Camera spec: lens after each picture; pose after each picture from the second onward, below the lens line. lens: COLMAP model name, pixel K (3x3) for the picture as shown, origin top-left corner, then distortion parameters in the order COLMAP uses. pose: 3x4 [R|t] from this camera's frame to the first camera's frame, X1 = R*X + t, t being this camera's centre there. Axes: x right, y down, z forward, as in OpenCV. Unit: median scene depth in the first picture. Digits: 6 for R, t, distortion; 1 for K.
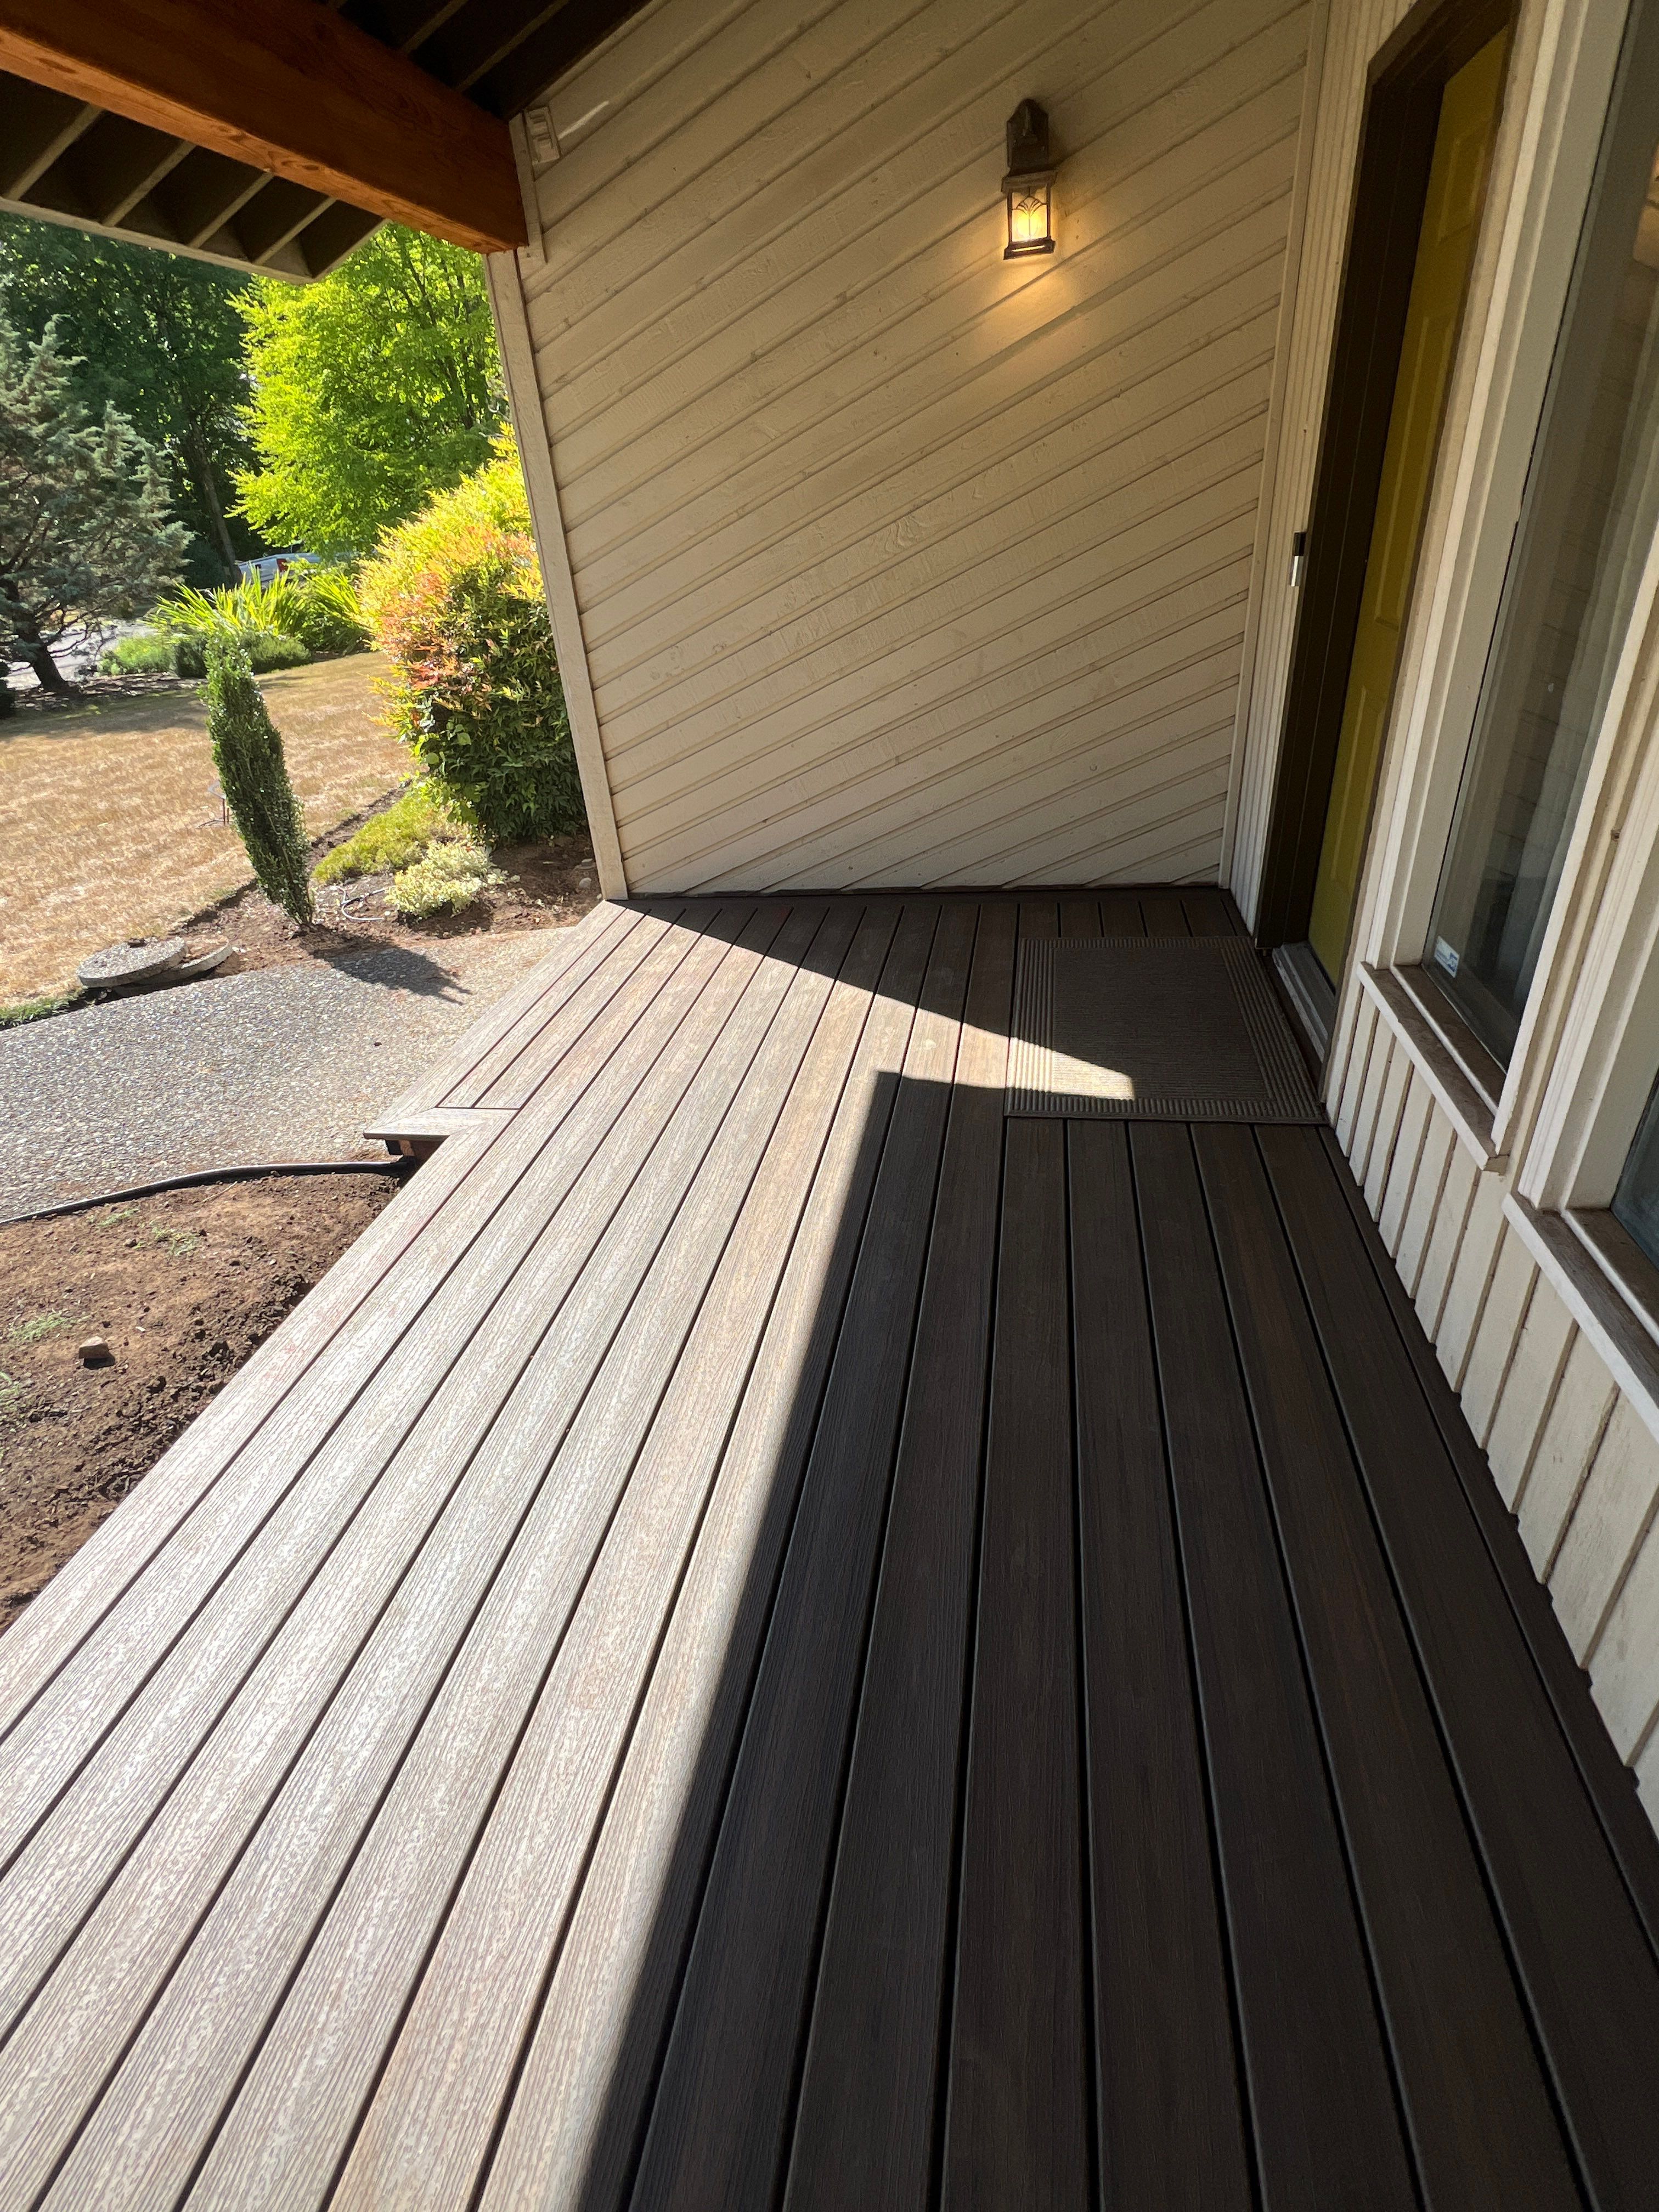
lens RADIAL K [[1065.2, 0, 828.0], [0, 1065.2, 1102.8], [0, 0, 1]] dist [-0.002939, -0.000657]
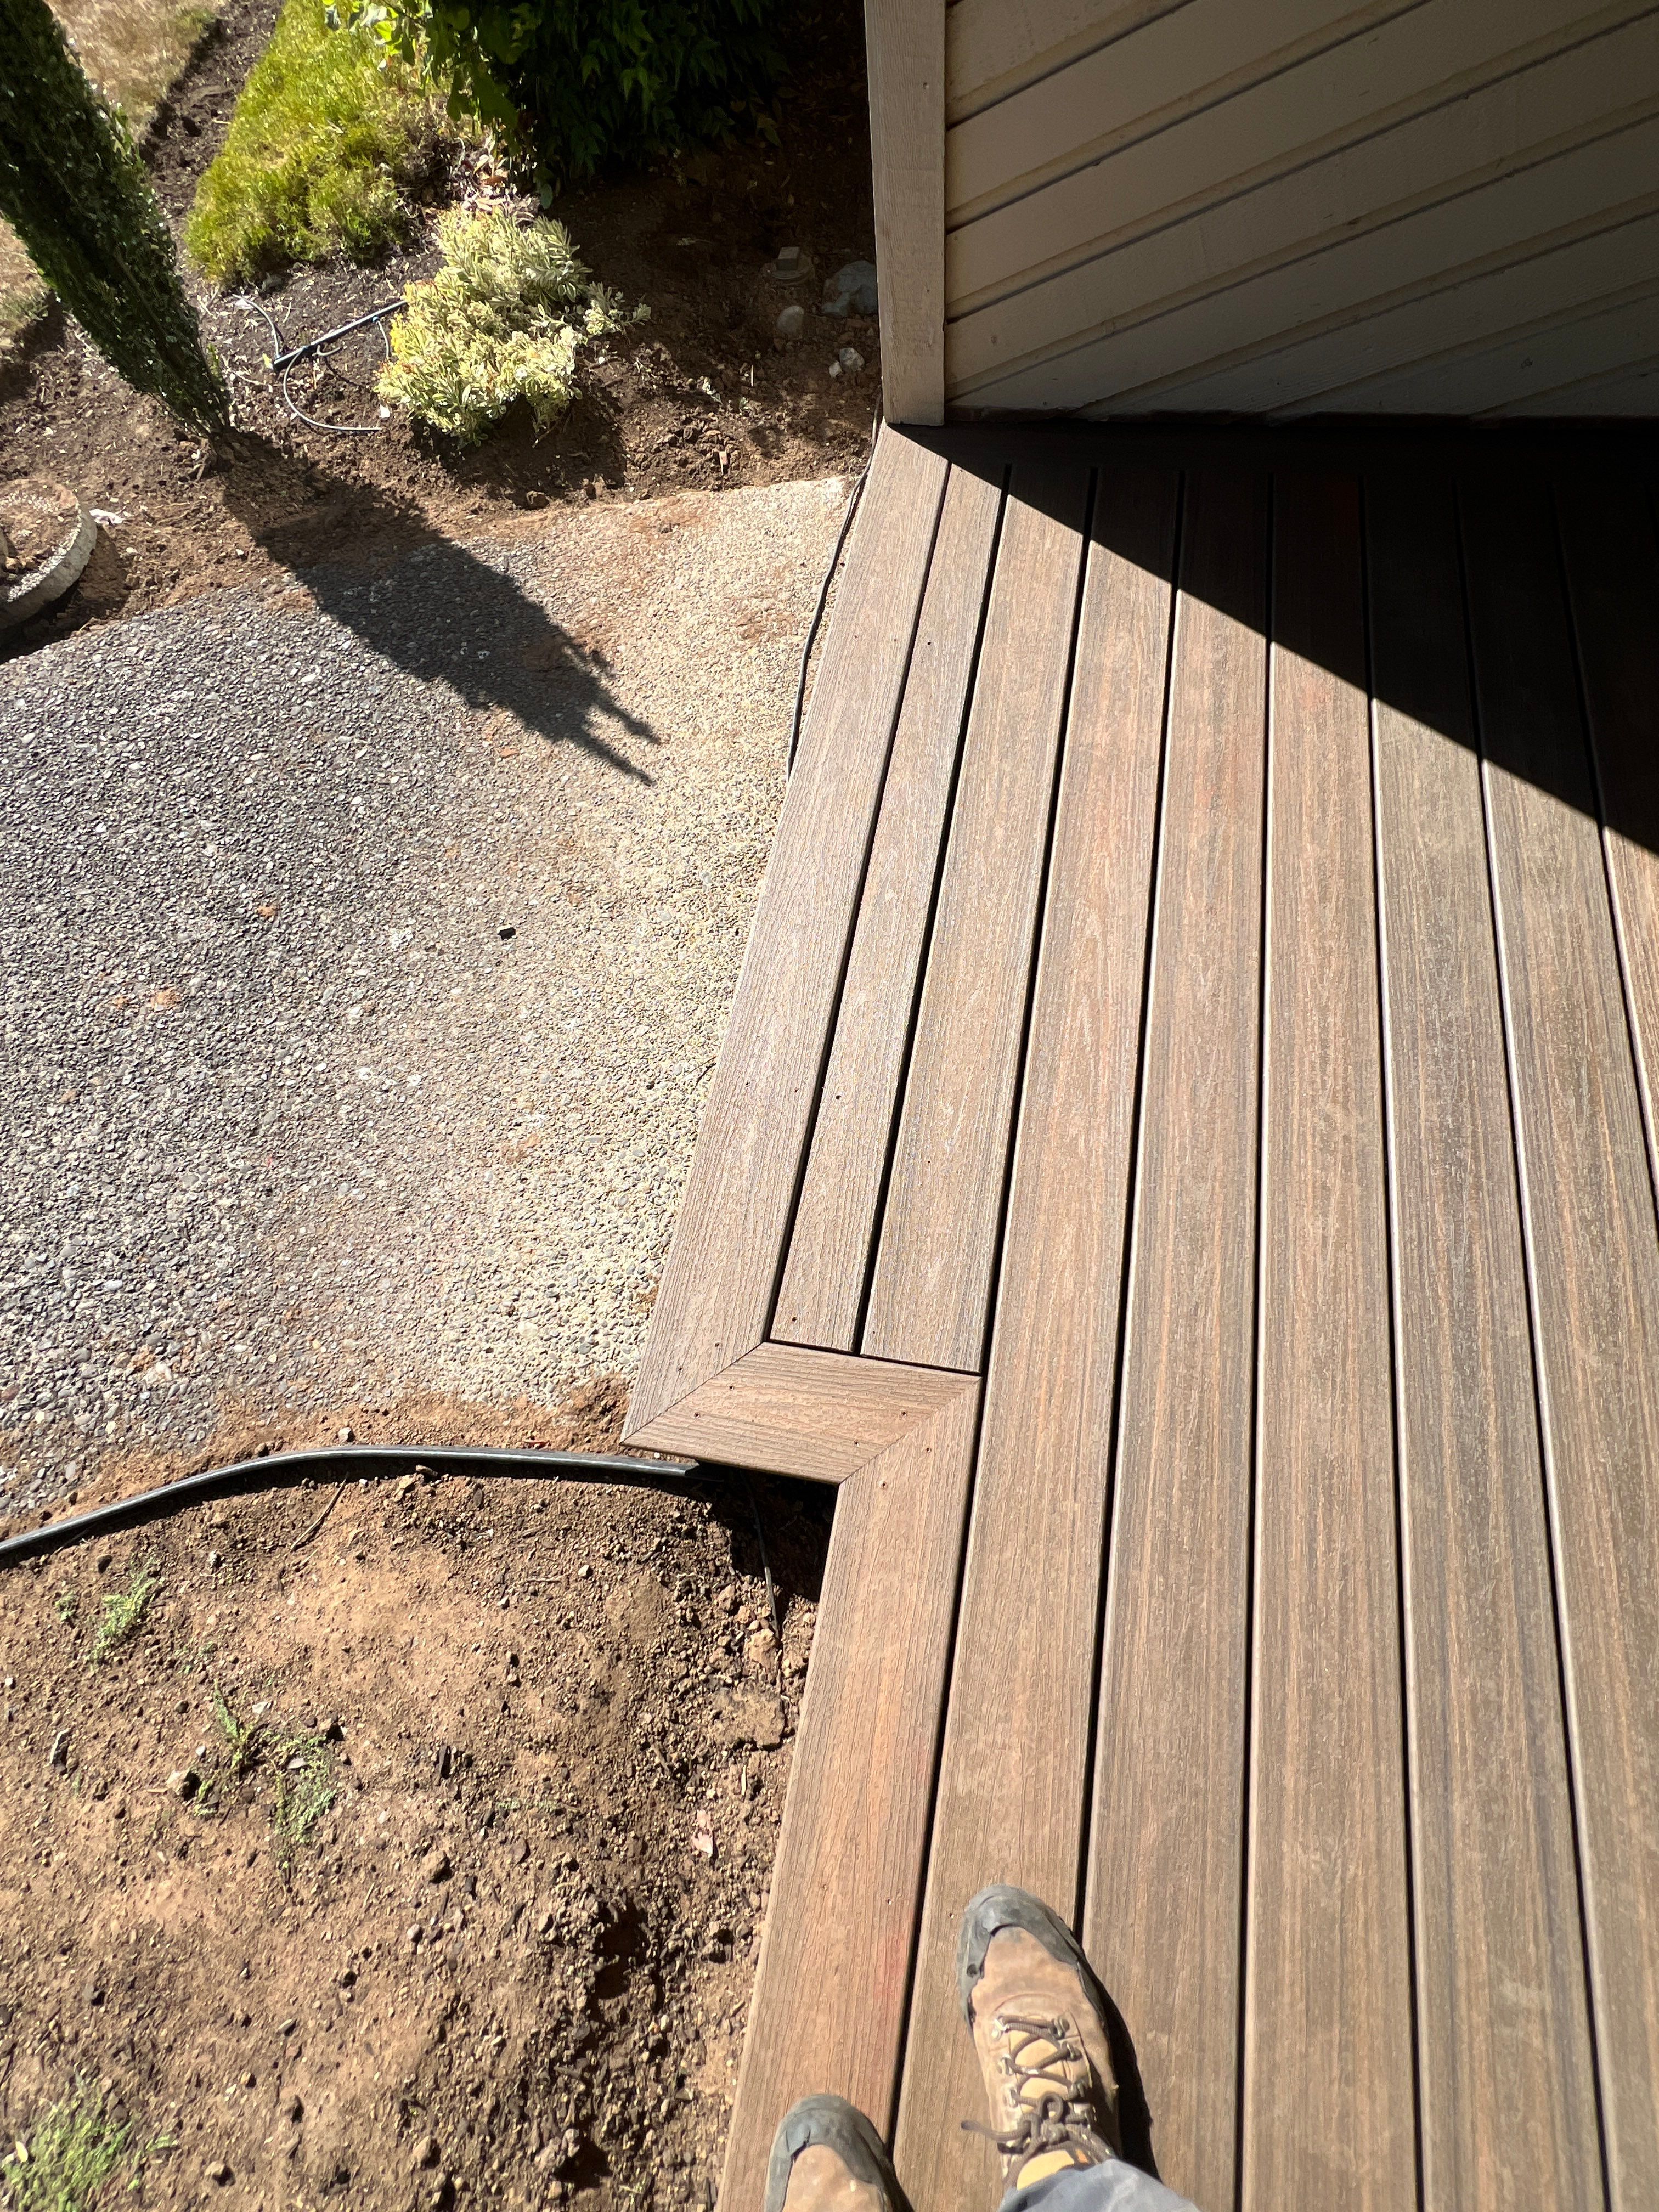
lens RADIAL K [[1065.2, 0, 832.4], [0, 1065.2, 1103.9], [0, 0, 1]] dist [-0.002939, -0.000657]
pose [[0.999910, 0.001260, -0.013348, -0.220727], [0.006516, 0.824423, 0.565936, -0.202913], [0.011718, -0.565973, 0.824341, 0.464285]]
